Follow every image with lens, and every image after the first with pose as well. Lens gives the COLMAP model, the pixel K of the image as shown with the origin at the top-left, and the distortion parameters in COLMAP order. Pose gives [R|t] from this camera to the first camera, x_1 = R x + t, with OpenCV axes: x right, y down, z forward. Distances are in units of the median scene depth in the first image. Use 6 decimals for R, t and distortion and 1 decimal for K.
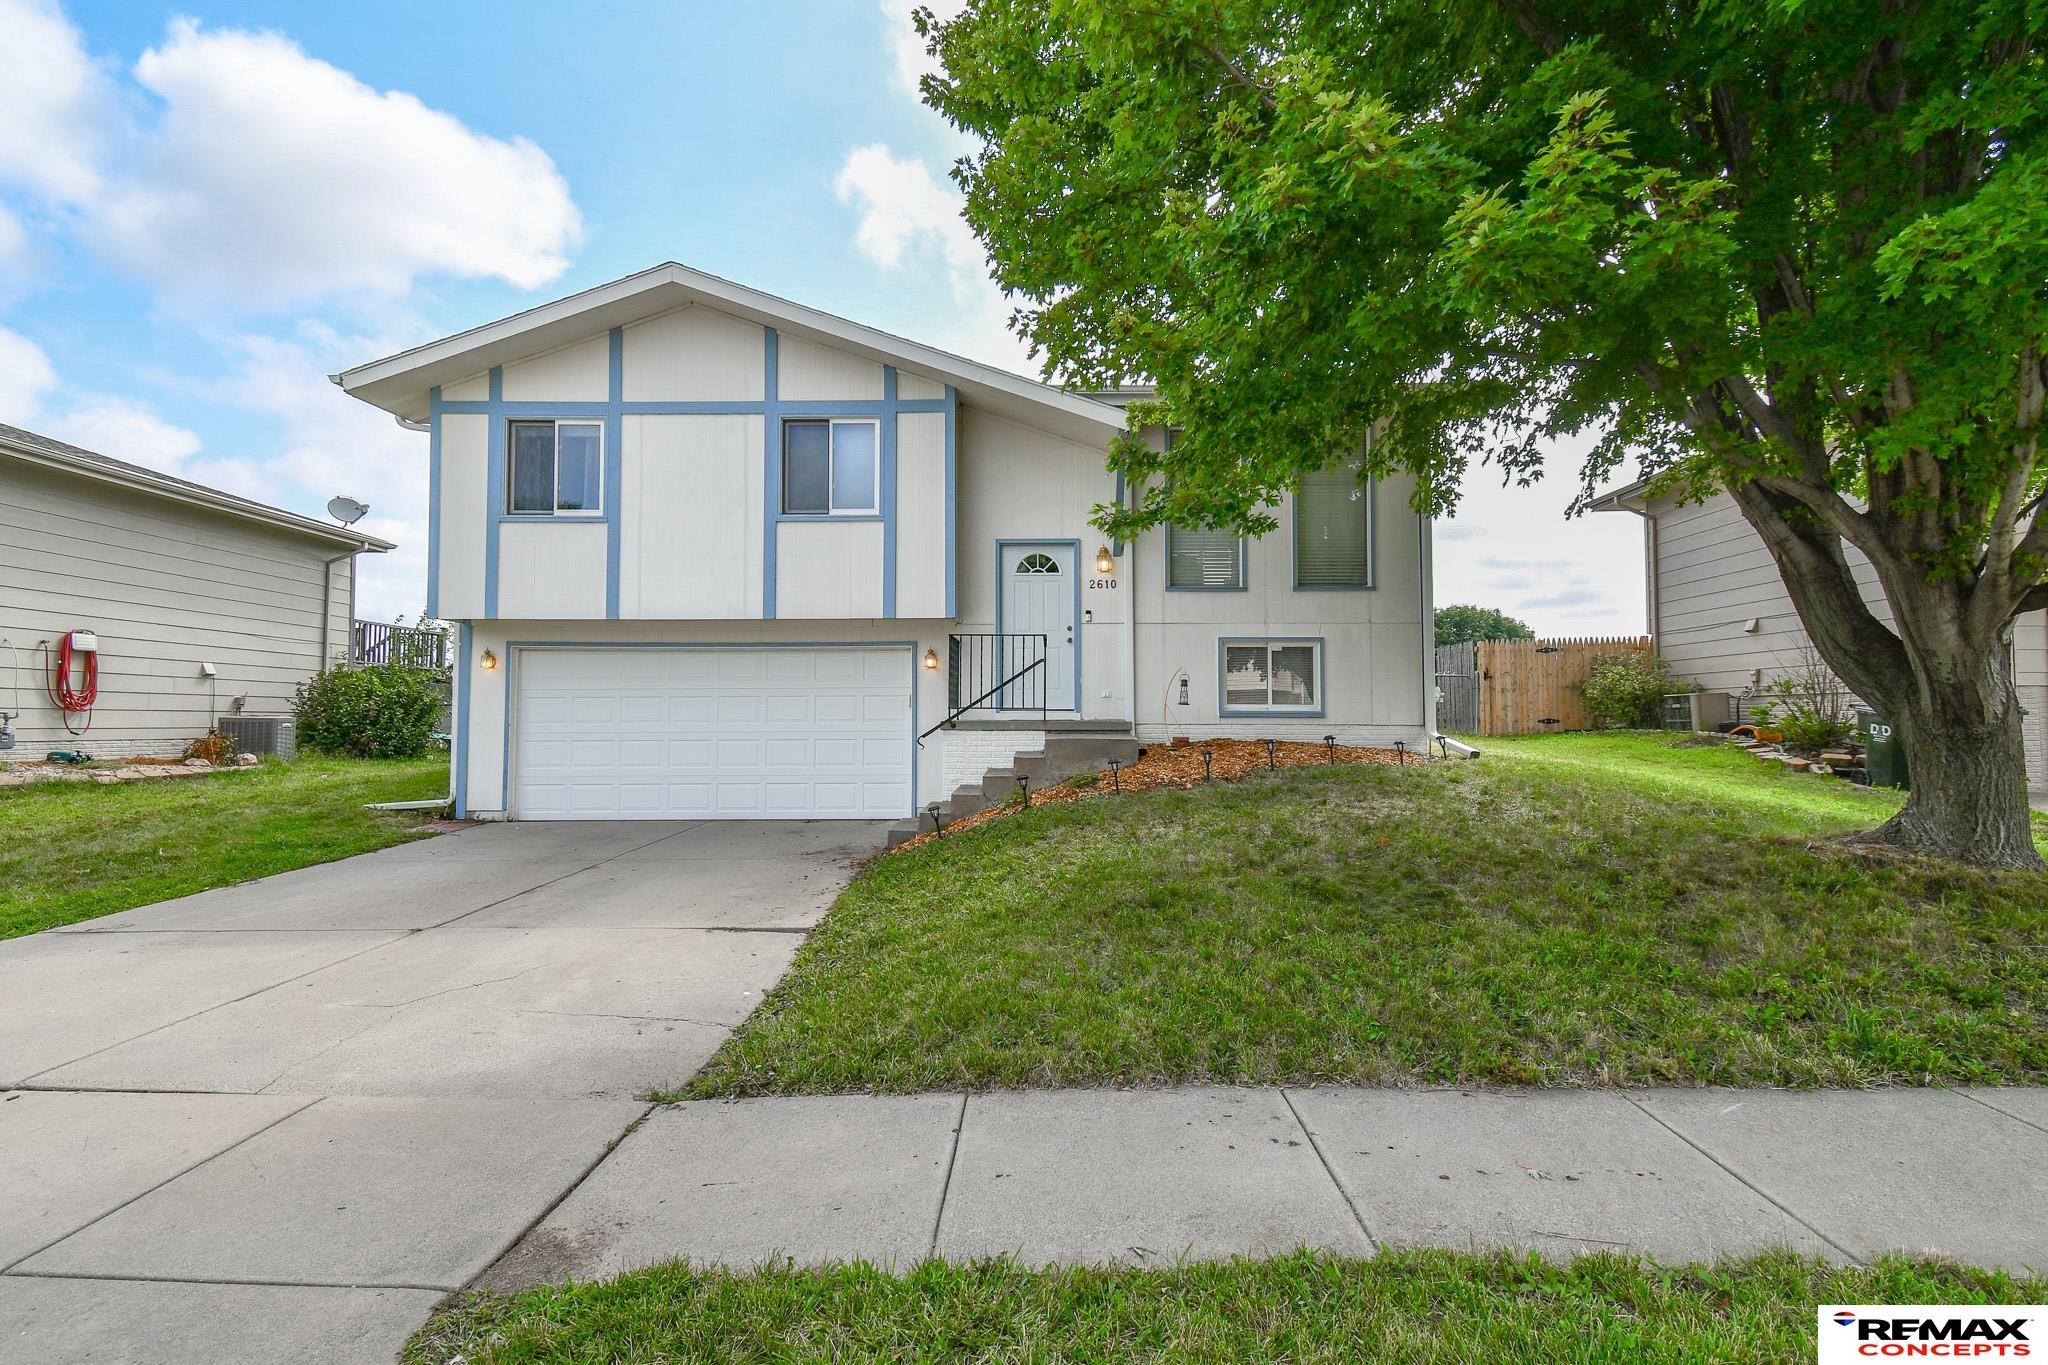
lens RADIAL K [[944.3, 0, 1024.0], [0, 944.3, 682.5], [0, 0, 1]] dist [0.027890, -0.000019]
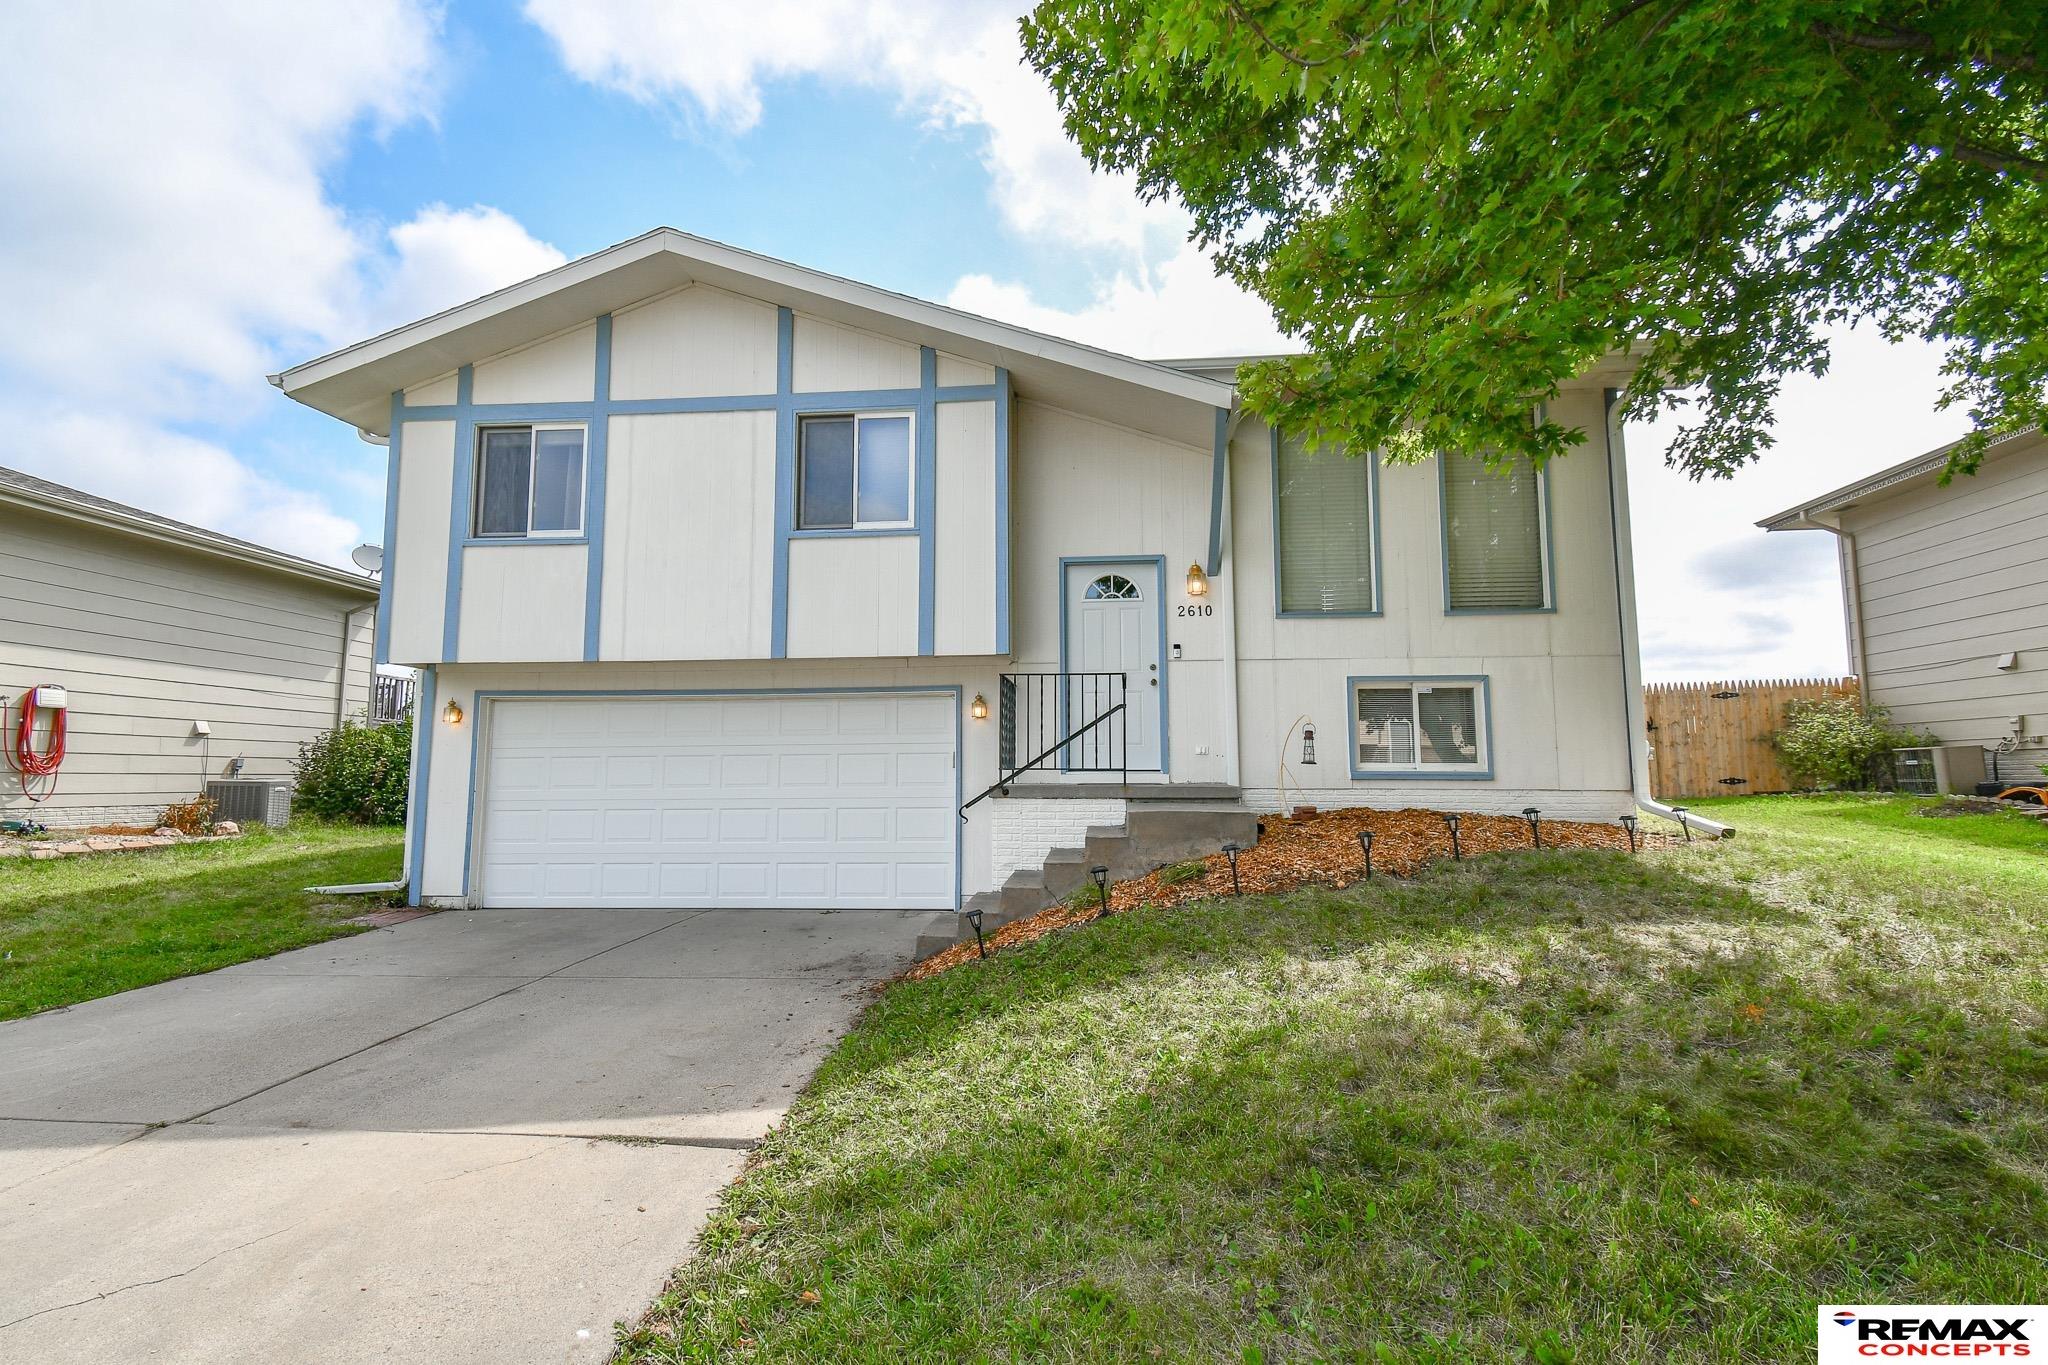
lens RADIAL K [[907.9, 0, 1031.8], [0, 907.9, 681.1], [0, 0, 1]] dist [0.043354, -0.022826]
pose [[0.997969, -0.009288, -0.063016, -0.005670], [0.005296, 0.997985, -0.063232, 0.002243], [0.063476, 0.062770, 0.996007, 0.238265]]
